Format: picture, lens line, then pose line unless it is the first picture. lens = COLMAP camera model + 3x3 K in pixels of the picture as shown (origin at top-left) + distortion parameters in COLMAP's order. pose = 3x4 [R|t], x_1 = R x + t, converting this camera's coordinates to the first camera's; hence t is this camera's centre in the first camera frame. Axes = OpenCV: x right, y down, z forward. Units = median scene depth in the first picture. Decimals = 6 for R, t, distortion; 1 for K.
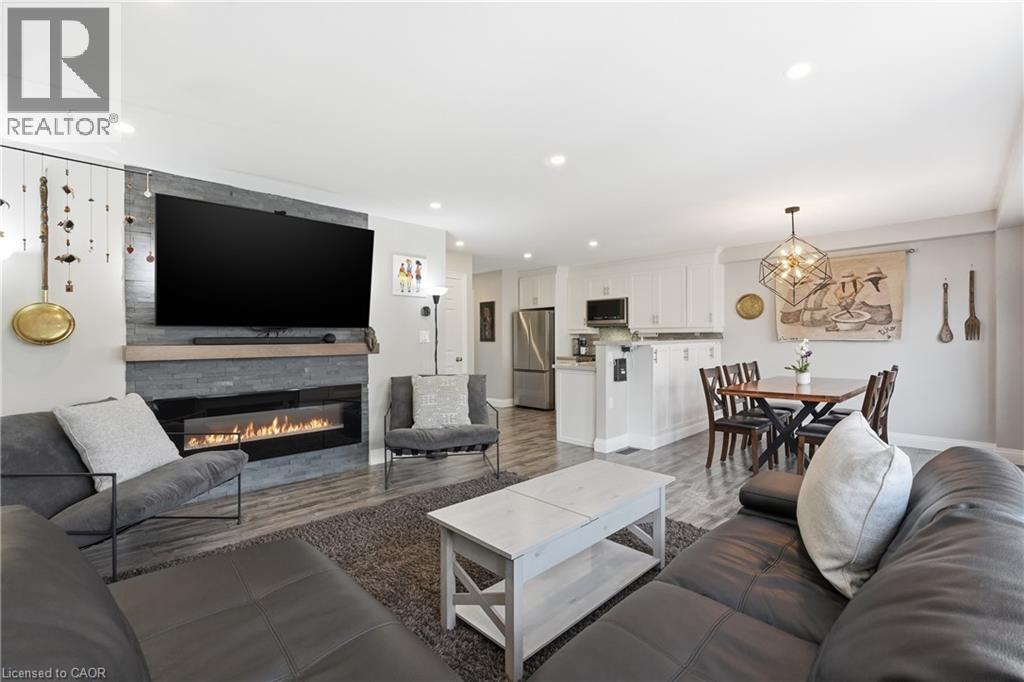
lens RADIAL K [[465.9, 0, 513.4], [0, 465.9, 333.4], [0, 0, 1]] dist [-0.013655, 0.011095]
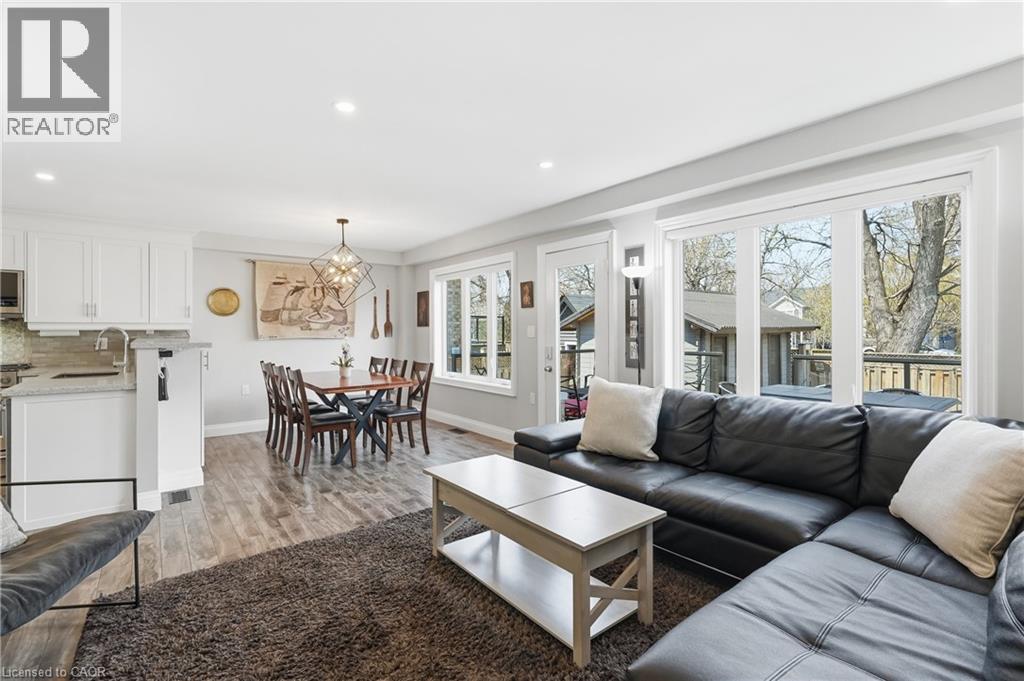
lens RADIAL K [[465.9, 0, 513.4], [0, 465.9, 332.9], [0, 0, 1]] dist [-0.013655, 0.011095]
pose [[0.110846, -0.004122, 0.993829, -0.387402], [-0.008717, 0.999949, 0.005119, -0.007684], [-0.993799, -0.009230, 0.110804, 0.383029]]
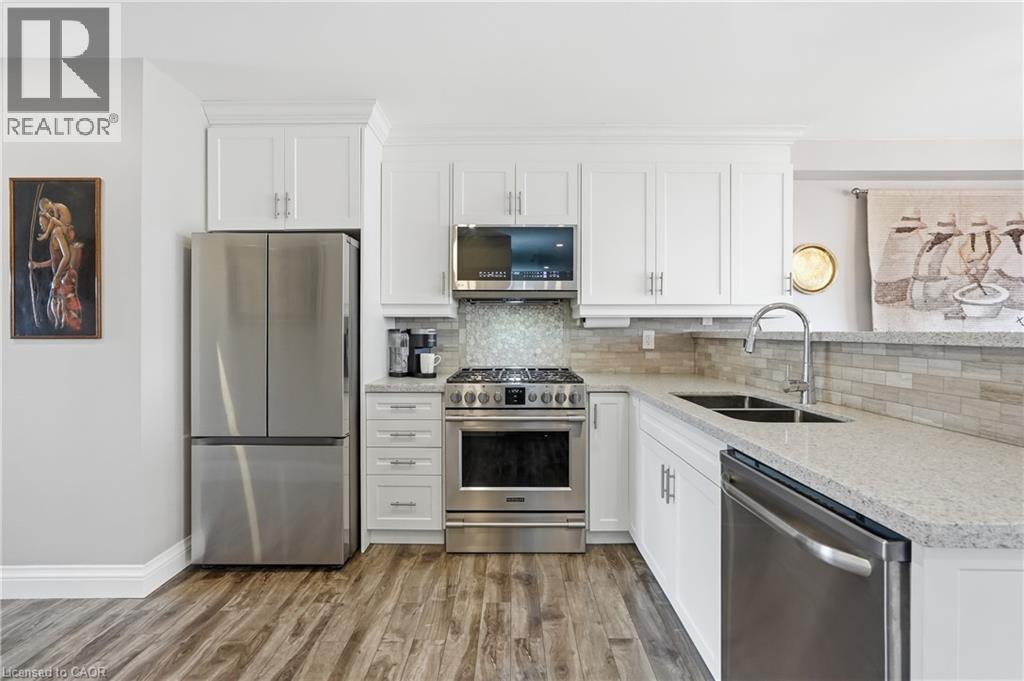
lens RADIAL K [[465.9, 0, 513.4], [0, 465.9, 332.9], [0, 0, 1]] dist [-0.013655, 0.011095]
pose [[0.693949, 0.007438, 0.719986, -0.100839], [-0.010554, 0.999944, -0.000157, 0.018802], [-0.719947, -0.007489, 0.693989, 1.017564]]
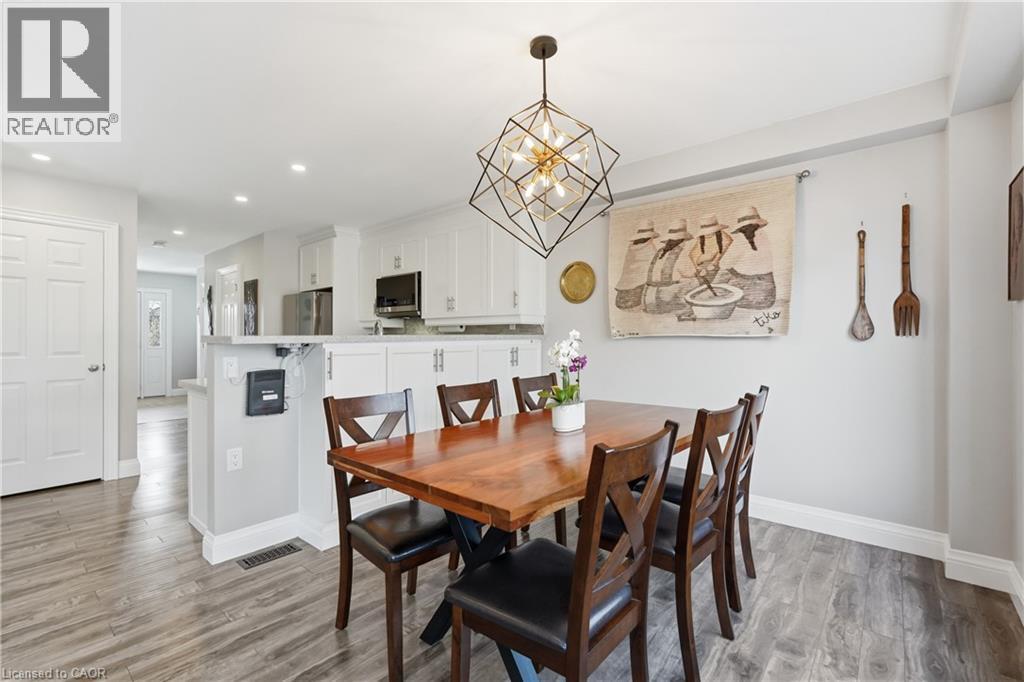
lens RADIAL K [[465.9, 0, 513.4], [0, 465.9, 333.4], [0, 0, 1]] dist [-0.013655, 0.011095]
pose [[0.996652, 0.002060, 0.081735, 0.430132], [-0.002354, 0.999991, 0.003500, 0.010291], [-0.081727, -0.003681, 0.996648, 0.440020]]
